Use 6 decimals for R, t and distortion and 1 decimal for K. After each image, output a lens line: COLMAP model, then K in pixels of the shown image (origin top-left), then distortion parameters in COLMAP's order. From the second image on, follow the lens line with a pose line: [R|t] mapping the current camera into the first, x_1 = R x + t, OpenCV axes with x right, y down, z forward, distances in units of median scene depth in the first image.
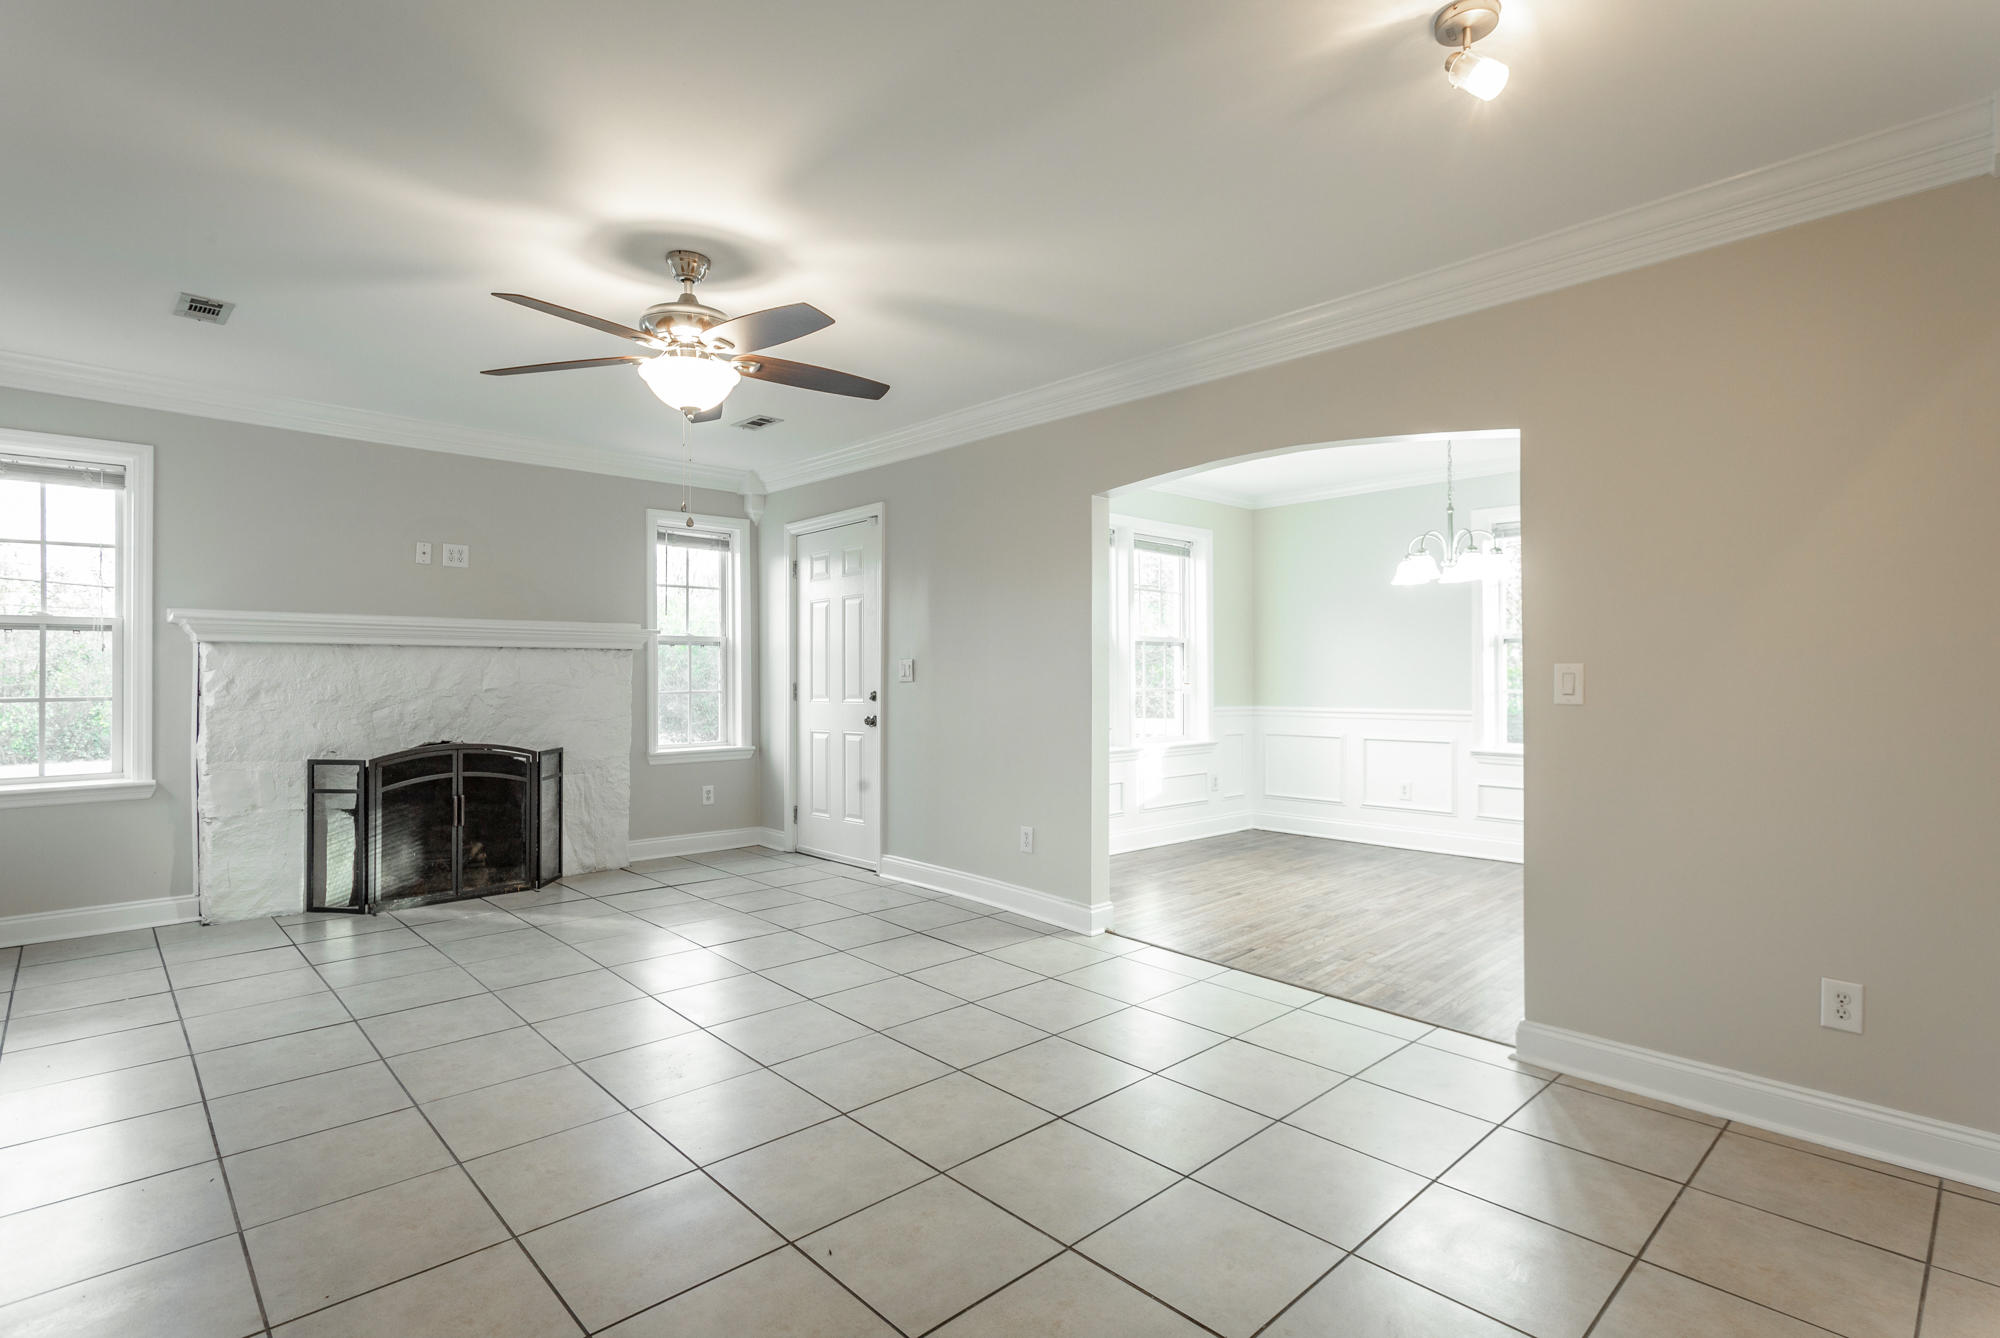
lens RADIAL K [[976.3, 0, 999.7], [0, 976.3, 672.4], [0, 0, 1]] dist [0.005150, 0.000564]
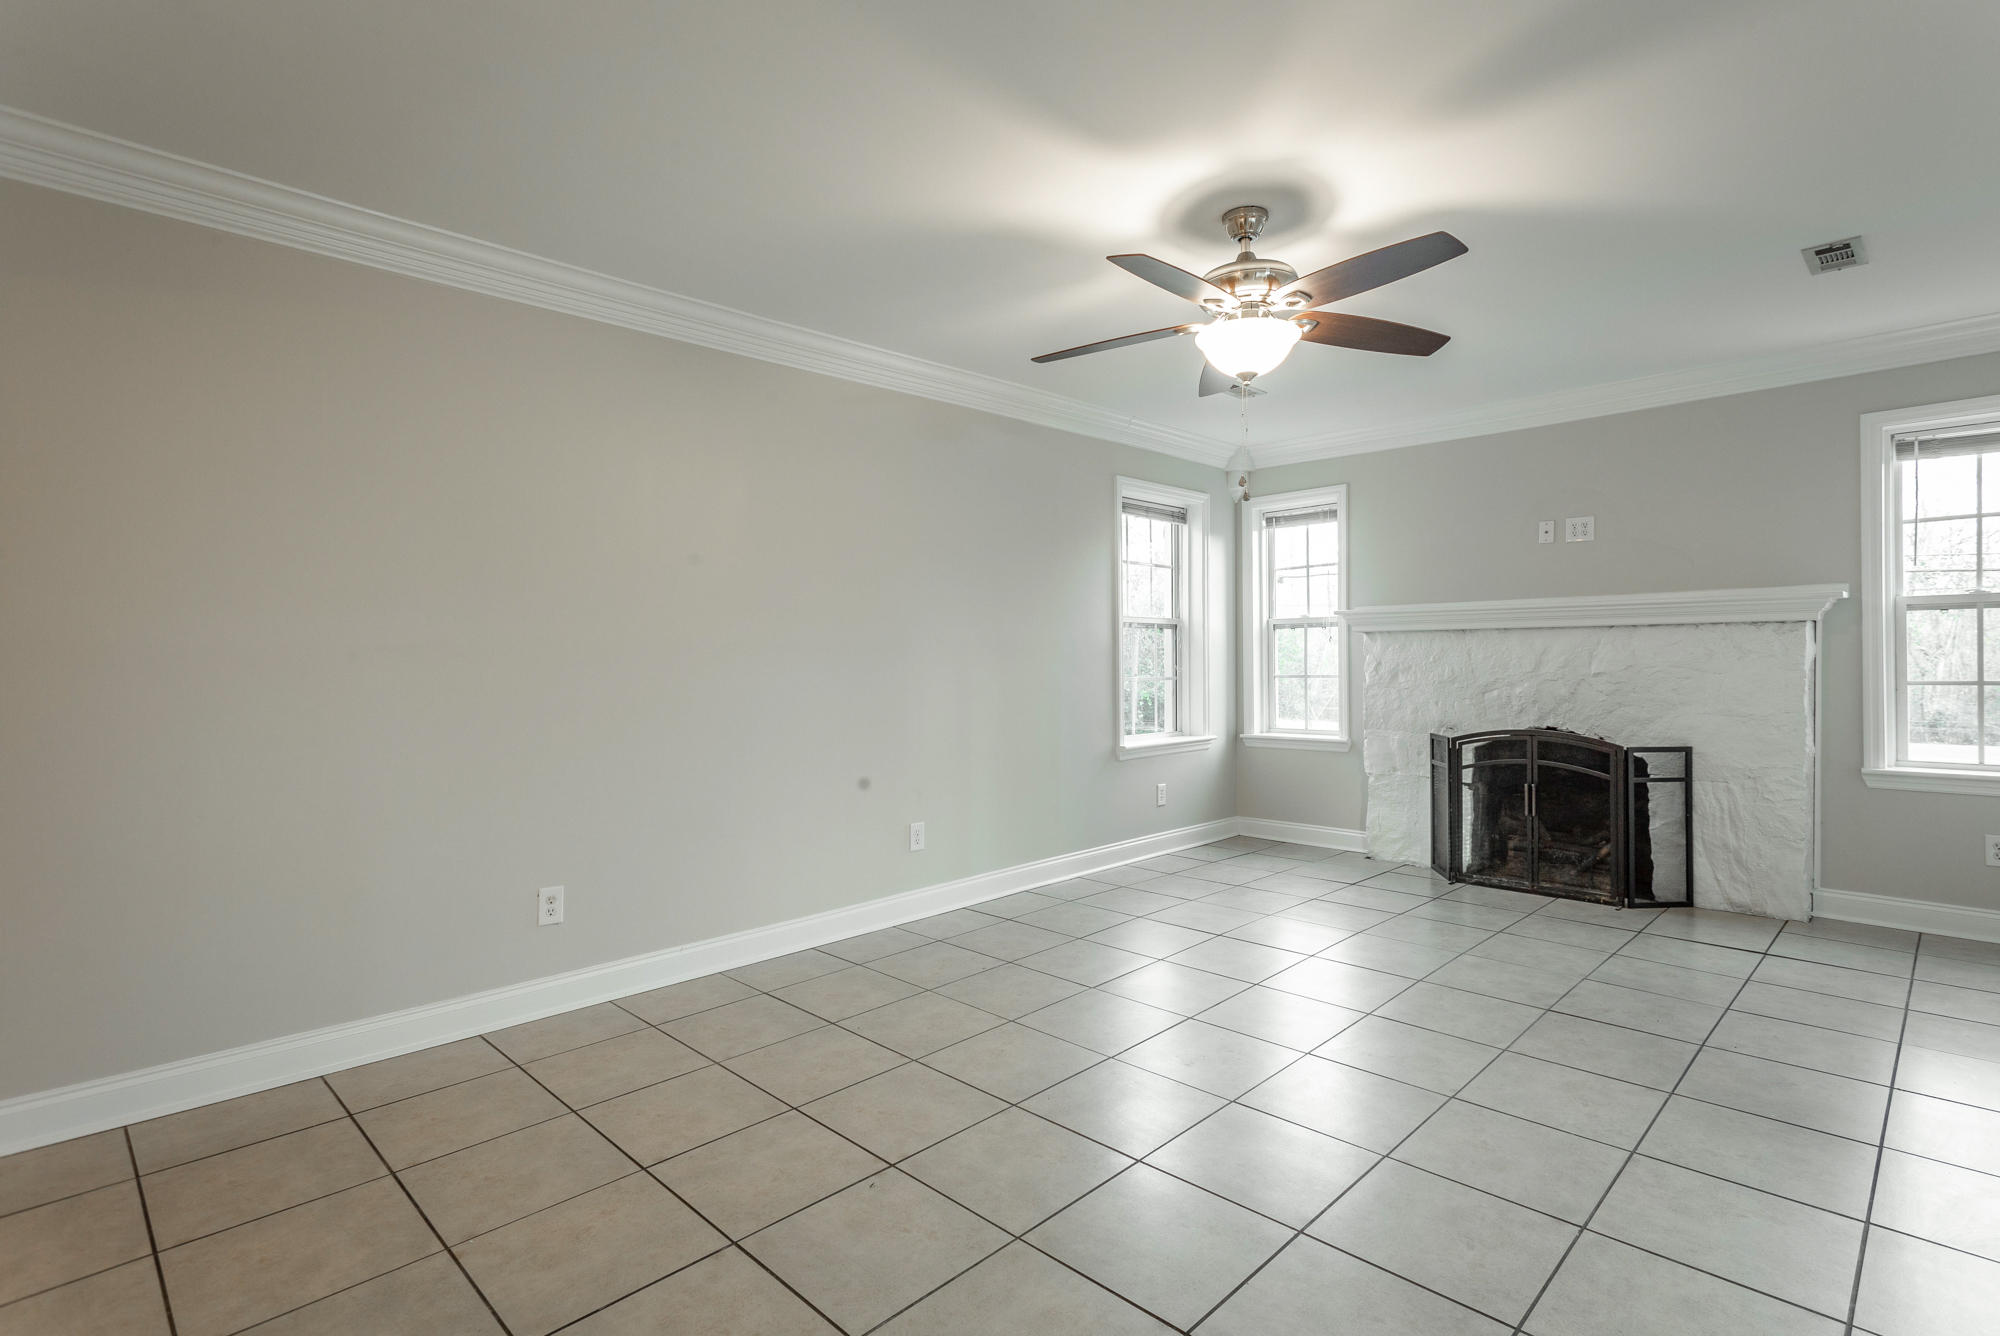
lens RADIAL K [[976.3, 0, 1002.4], [0, 976.3, 654.1], [0, 0, 1]] dist [0.005150, 0.000564]
pose [[0.024043, -0.006336, -0.999691, 0.382890], [0.007888, 0.999950, -0.006148, 0.000848], [0.999680, -0.007737, 0.024092, 0.451752]]
